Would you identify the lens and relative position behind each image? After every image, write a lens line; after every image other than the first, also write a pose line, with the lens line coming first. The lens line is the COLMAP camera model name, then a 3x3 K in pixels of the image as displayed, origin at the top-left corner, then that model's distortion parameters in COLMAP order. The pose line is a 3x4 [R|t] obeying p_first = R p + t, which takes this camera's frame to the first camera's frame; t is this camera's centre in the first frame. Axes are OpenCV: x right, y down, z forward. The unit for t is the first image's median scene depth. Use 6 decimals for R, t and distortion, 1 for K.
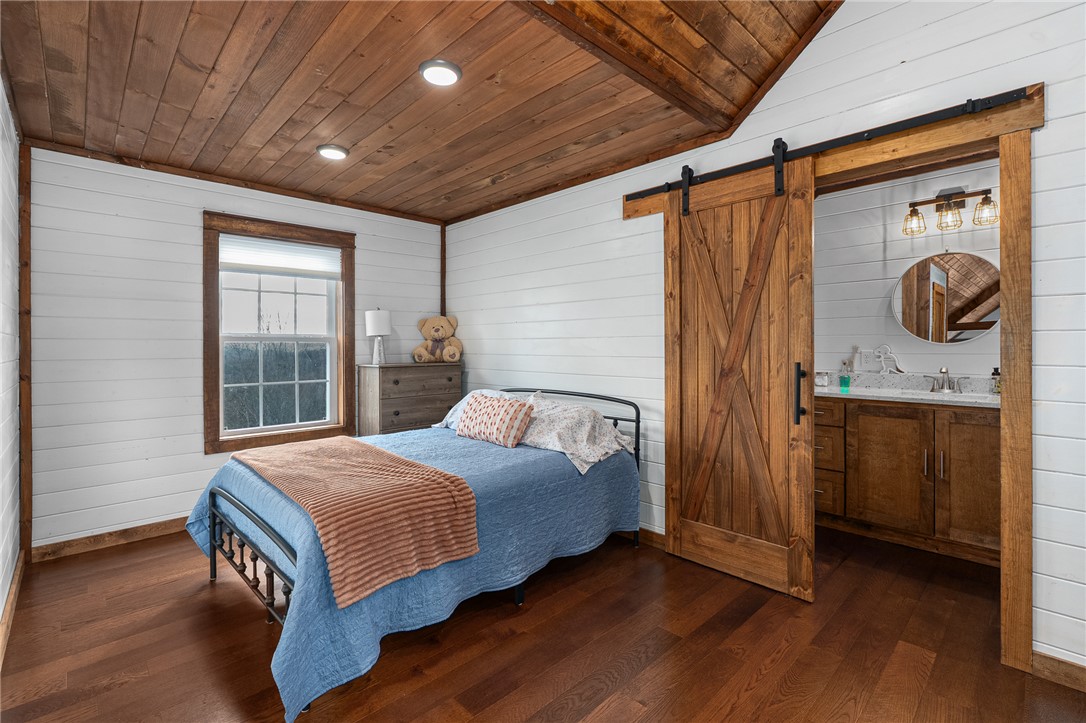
lens RADIAL K [[493.5, 0, 557.0], [0, 493.5, 346.8], [0, 0, 1]] dist [0.013354, 0.001299]
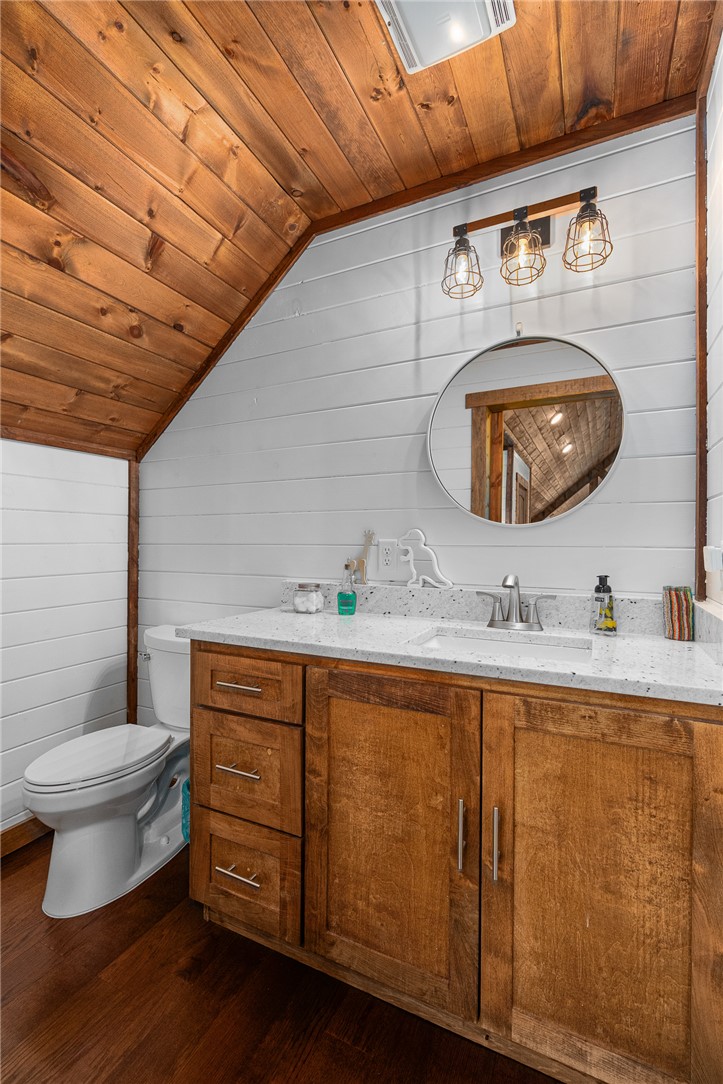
lens RADIAL K [[486.4, 0, 360.0], [0, 486.4, 544.0], [0, 0, 1]] dist [0.000040, 0.000347]
pose [[0.948170, 0.013327, 0.317483, 0.507355], [-0.010654, 0.999892, -0.010154, 0.018815], [-0.317584, 0.006245, 0.948210, 0.624291]]
